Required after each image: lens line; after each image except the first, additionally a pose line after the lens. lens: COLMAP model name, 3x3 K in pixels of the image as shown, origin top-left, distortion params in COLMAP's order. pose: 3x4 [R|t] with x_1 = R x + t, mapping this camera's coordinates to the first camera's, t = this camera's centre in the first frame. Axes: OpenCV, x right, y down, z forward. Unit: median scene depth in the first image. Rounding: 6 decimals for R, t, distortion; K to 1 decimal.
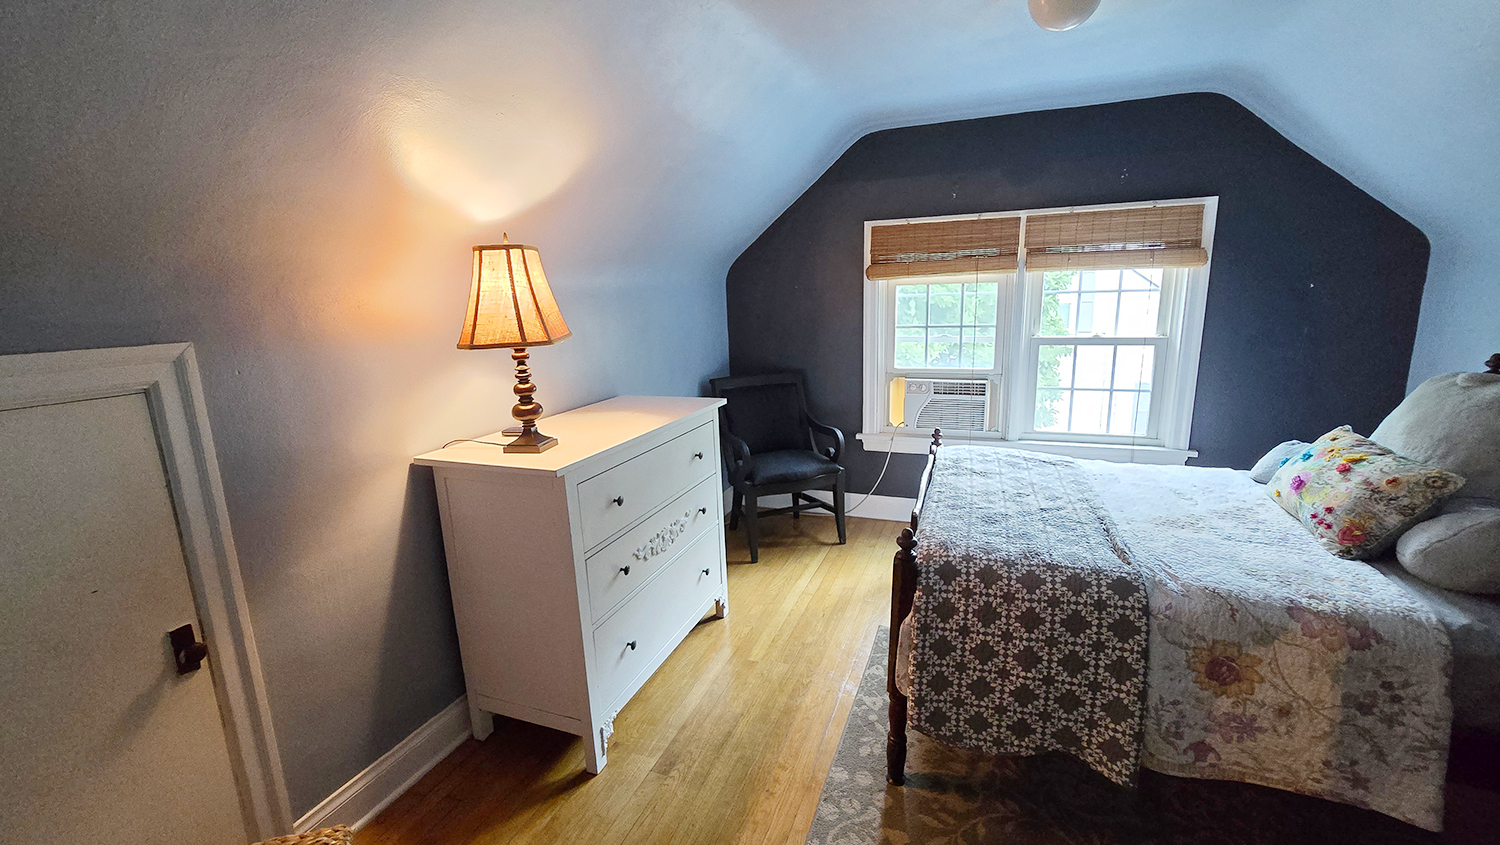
lens RADIAL K [[620.0, 0, 742.9], [0, 620.0, 424.6], [0, 0, 1]] dist [-0.002534, -0.000397]
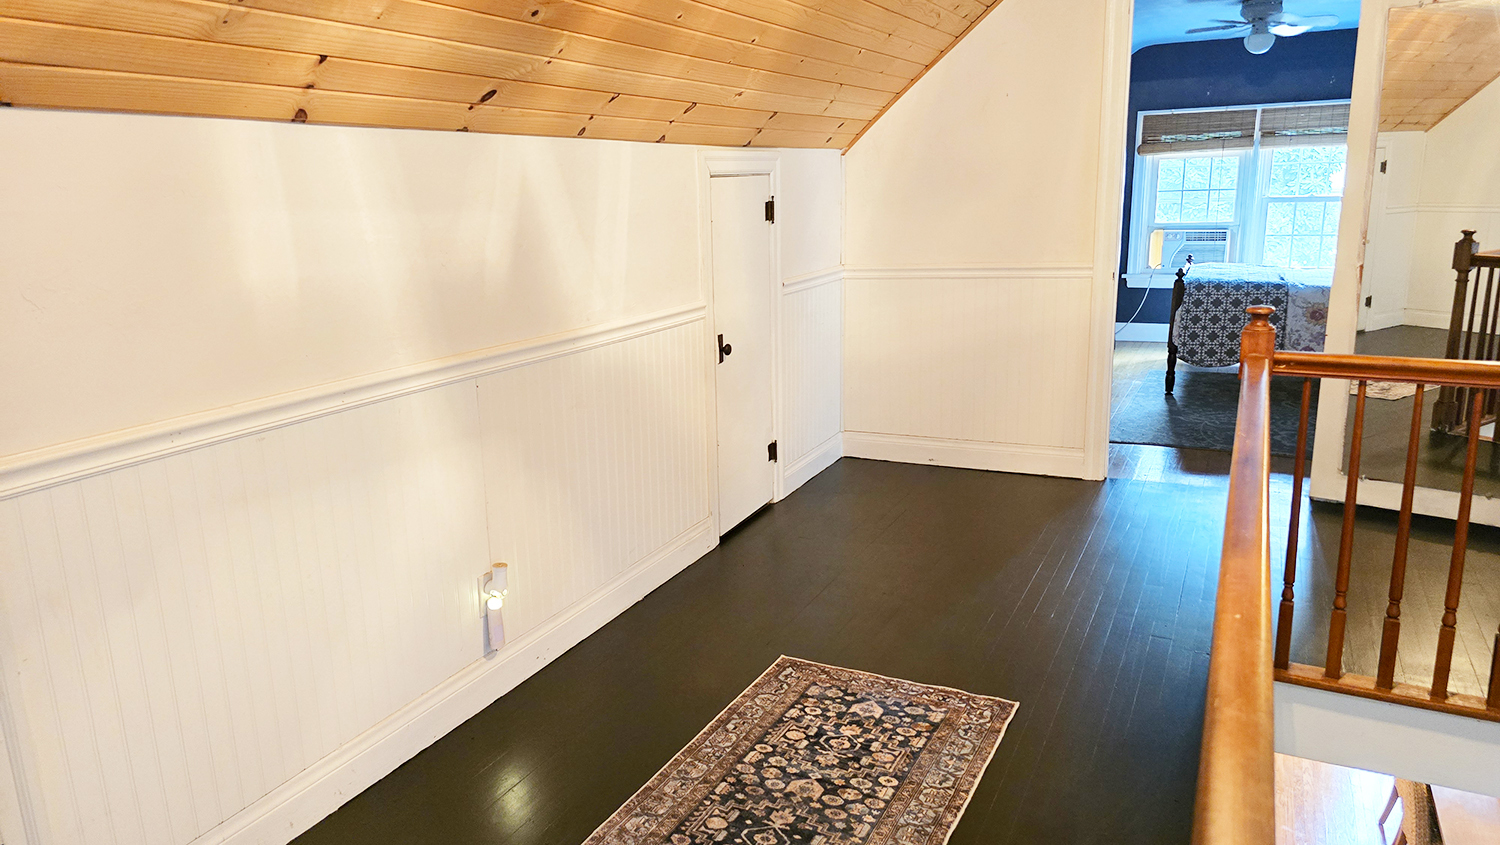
lens RADIAL K [[1017.4, 0, 757.2], [0, 1017.4, 420.5], [0, 0, 1]] dist [0.063027, -0.020387]
pose [[0.997439, 0.024567, -0.067167, -0.517420], [-0.023028, 0.999457, 0.023583, 0.347544], [0.067710, -0.021976, 0.997463, -1.461841]]
